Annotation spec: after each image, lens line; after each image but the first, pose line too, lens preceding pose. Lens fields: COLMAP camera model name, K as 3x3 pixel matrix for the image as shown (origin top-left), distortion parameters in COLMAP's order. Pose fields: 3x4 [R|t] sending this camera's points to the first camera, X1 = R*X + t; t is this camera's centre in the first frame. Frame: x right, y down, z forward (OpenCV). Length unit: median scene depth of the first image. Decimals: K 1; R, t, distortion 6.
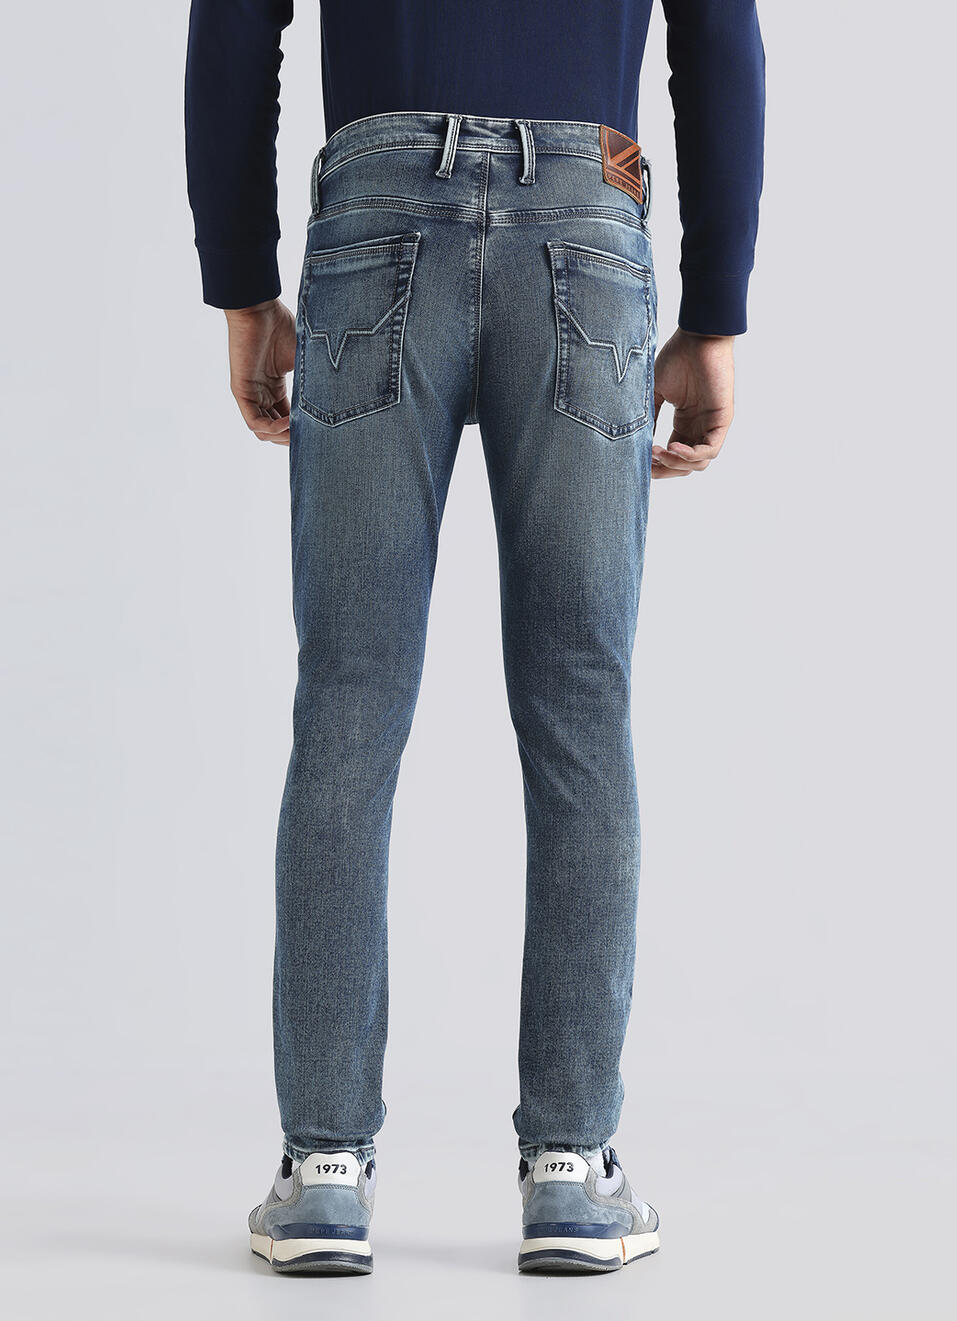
lens RADIAL K [[4630.1, 0, 478.5], [0, 4630.1, 660.5], [0, 0, 1]] dist [-1.621777, 0.109647]
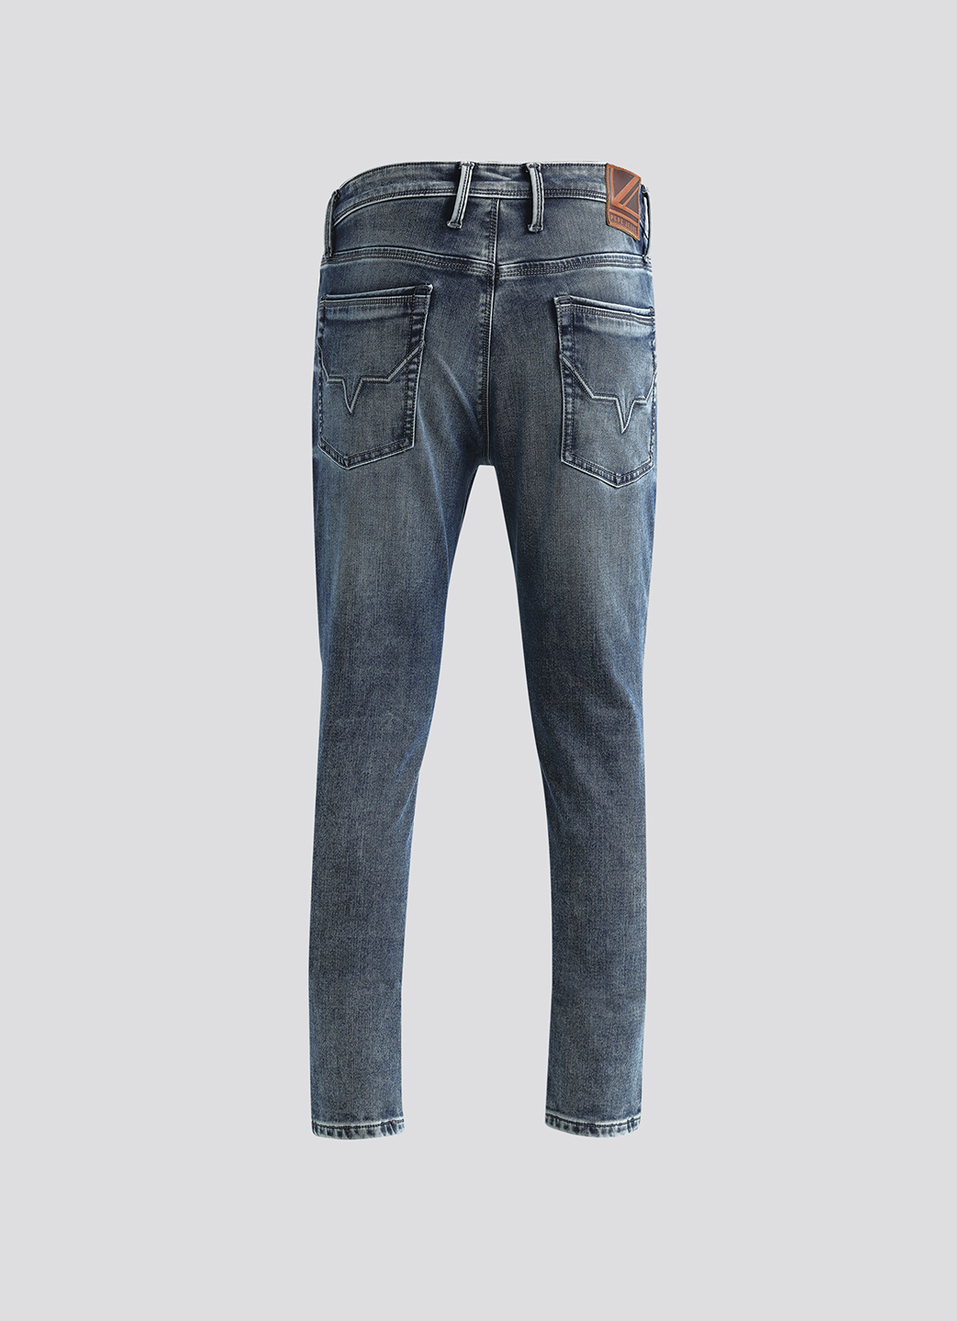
lens RADIAL K [[5160.5, 0, 478.5], [0, 5160.5, 660.5], [0, 0, 1]] dist [-0.008560, -0.257339]
pose [[0.999986, -0.004159, -0.003168, 0.001098], [0.004142, 0.999977, -0.005323, -0.002173], [0.003190, 0.005310, 0.999981, -0.167809]]
